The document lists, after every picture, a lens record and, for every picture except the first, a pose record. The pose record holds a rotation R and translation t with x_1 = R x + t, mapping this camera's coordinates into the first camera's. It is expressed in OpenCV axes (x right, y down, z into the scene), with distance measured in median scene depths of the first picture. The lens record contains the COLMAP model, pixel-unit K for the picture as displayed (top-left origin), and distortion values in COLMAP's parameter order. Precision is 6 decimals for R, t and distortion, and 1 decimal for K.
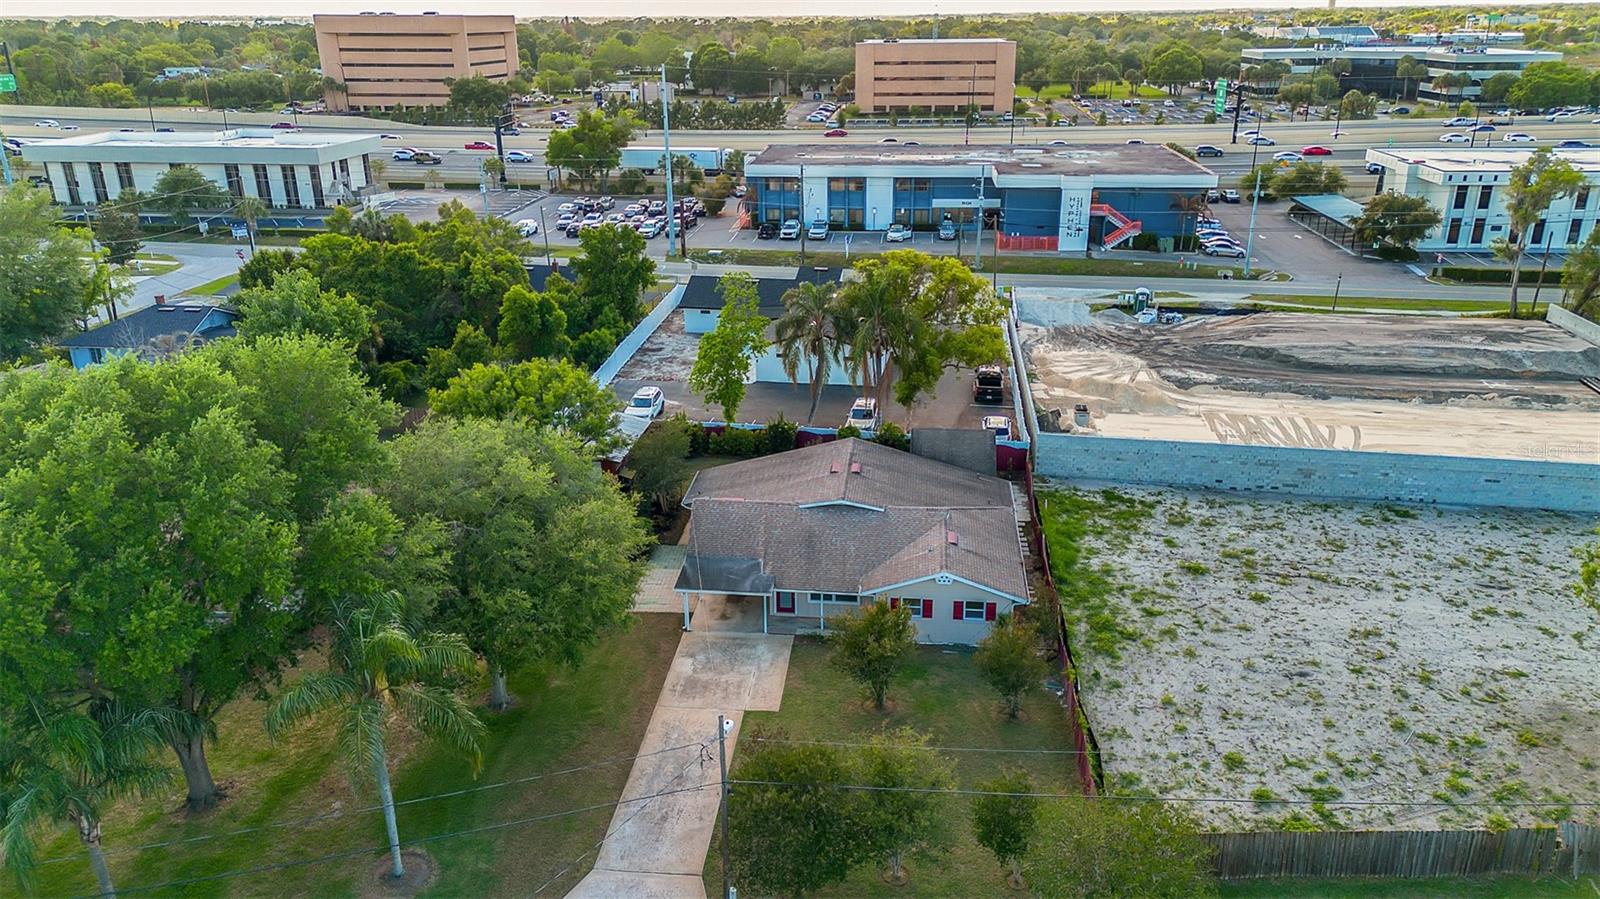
lens RADIAL K [[1142.1, 0, 800.0], [0, 1142.1, 449.5], [0, 0, 1]] dist [0.041648, -0.001822]
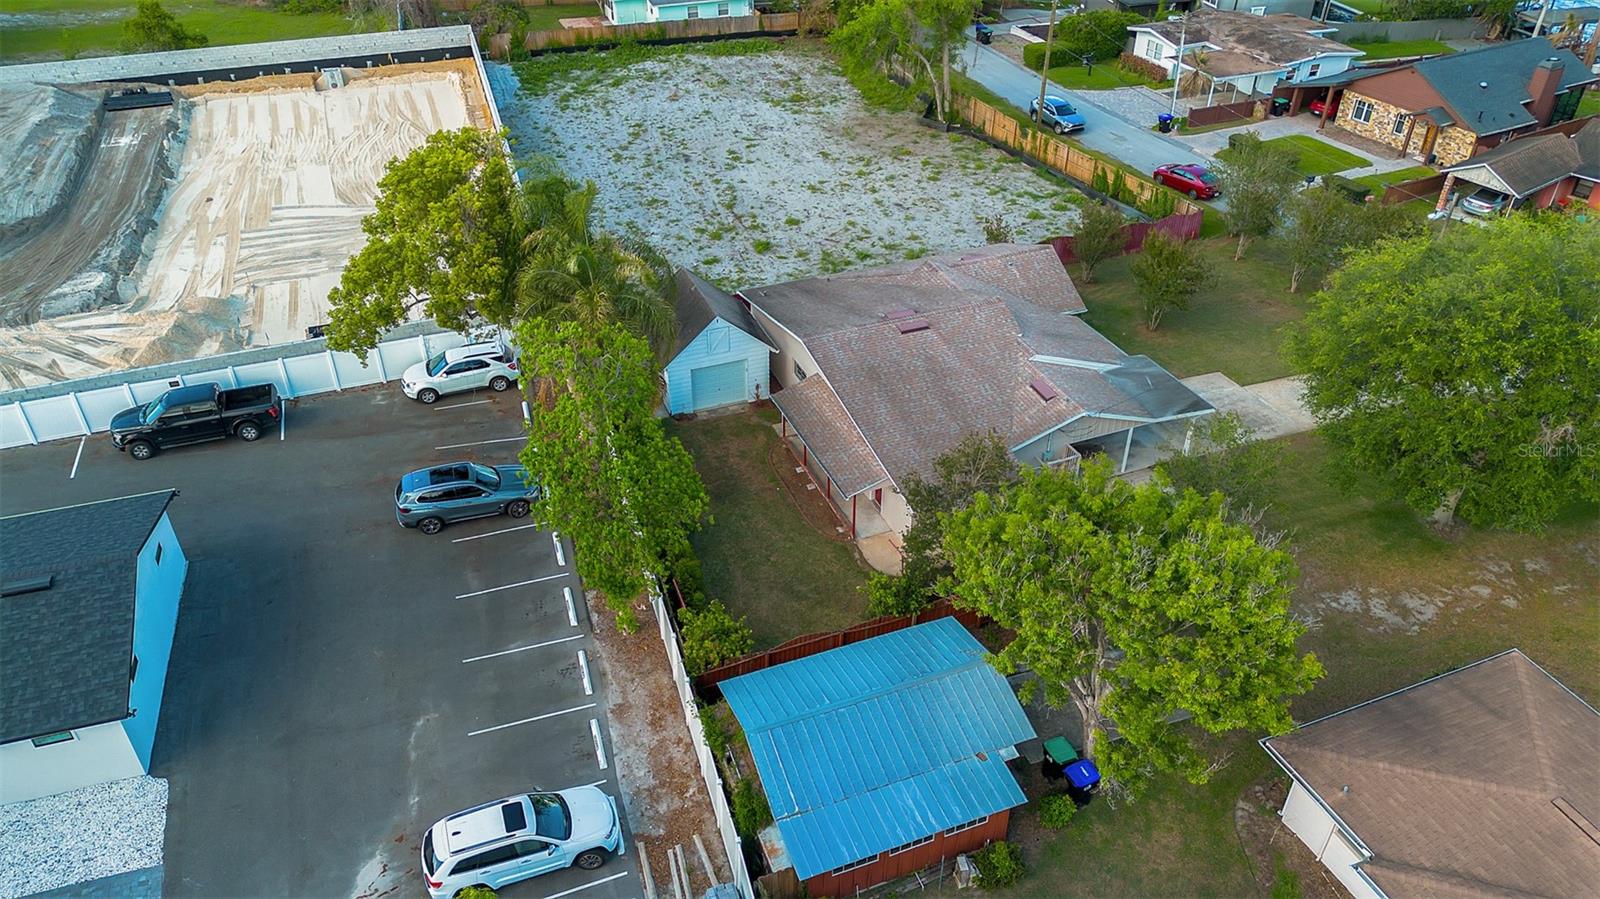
lens RADIAL K [[1133.1, 0, 800.0], [0, 1133.1, 449.5], [0, 0, 1]] dist [0.078970, -0.071838]
pose [[-0.488157, -0.496742, 0.717600, -0.510819], [0.308133, 0.671180, 0.674219, -0.459614], [-0.816552, 0.550241, -0.174579, 1.243593]]
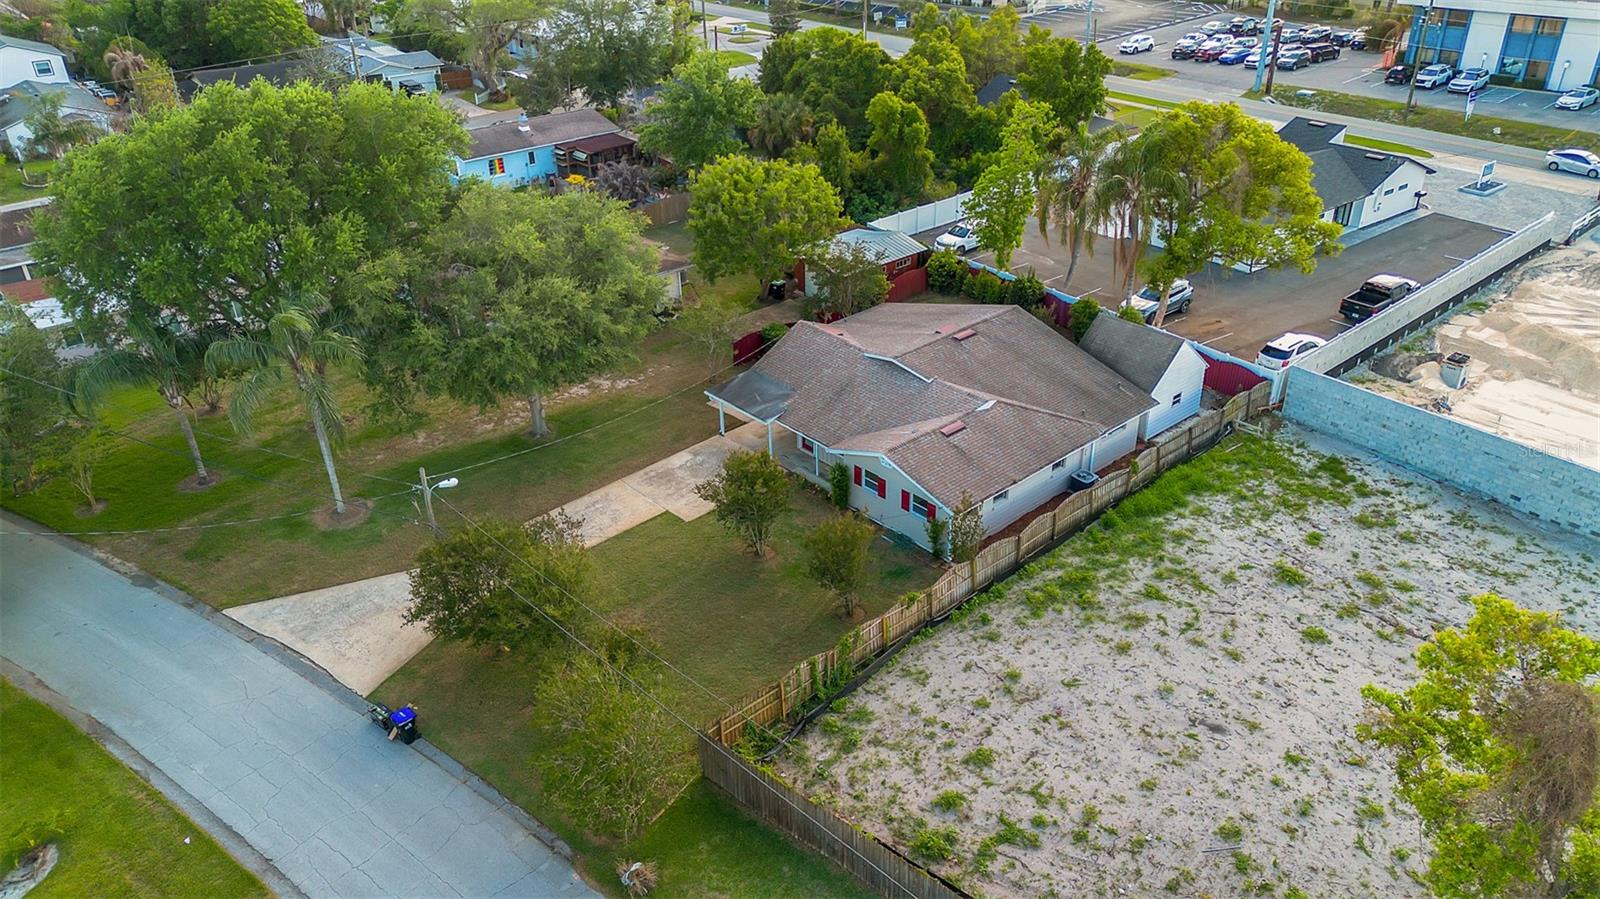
lens RADIAL K [[1126.2, 0, 808.6], [0, 1126.2, 448.3], [0, 0, 1]] dist [0.081694, -0.077659]
pose [[0.746362, 0.314231, -0.586688, 0.516377], [-0.220900, 0.948511, 0.227004, -0.075266], [0.627811, -0.039828, 0.777346, 0.216492]]
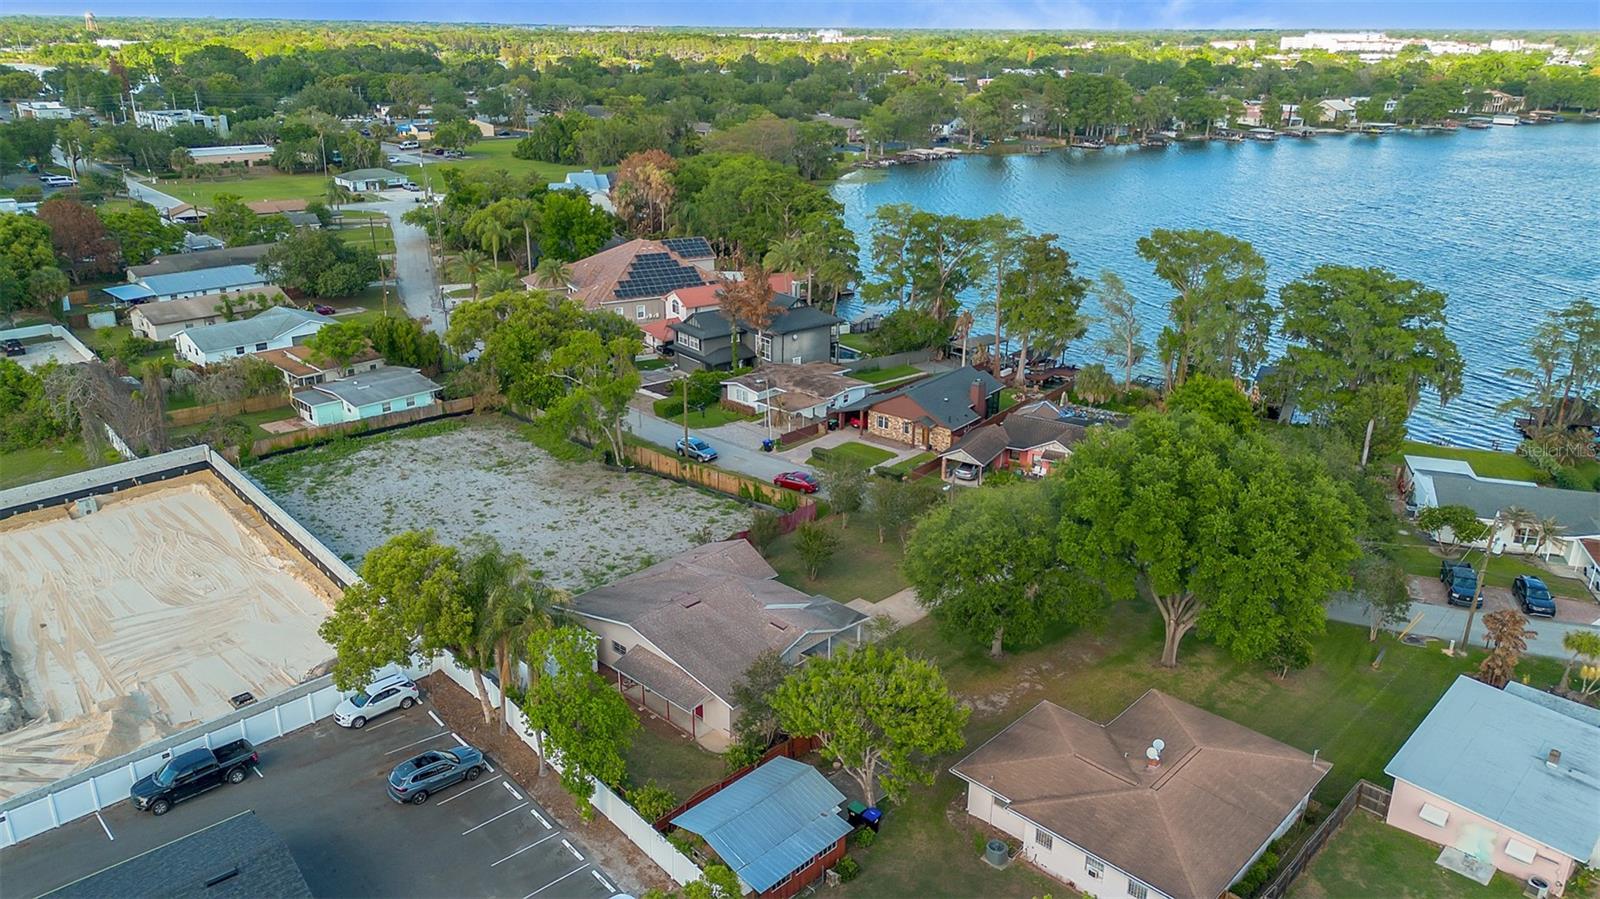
lens RADIAL K [[1126.2, 0, 808.6], [0, 1126.2, 448.3], [0, 0, 1]] dist [0.081694, -0.077659]
pose [[-0.802626, -0.205668, 0.559904, -0.707274], [0.208132, 0.783112, 0.586017, -0.791892], [-0.558992, 0.586887, -0.585740, 1.543948]]
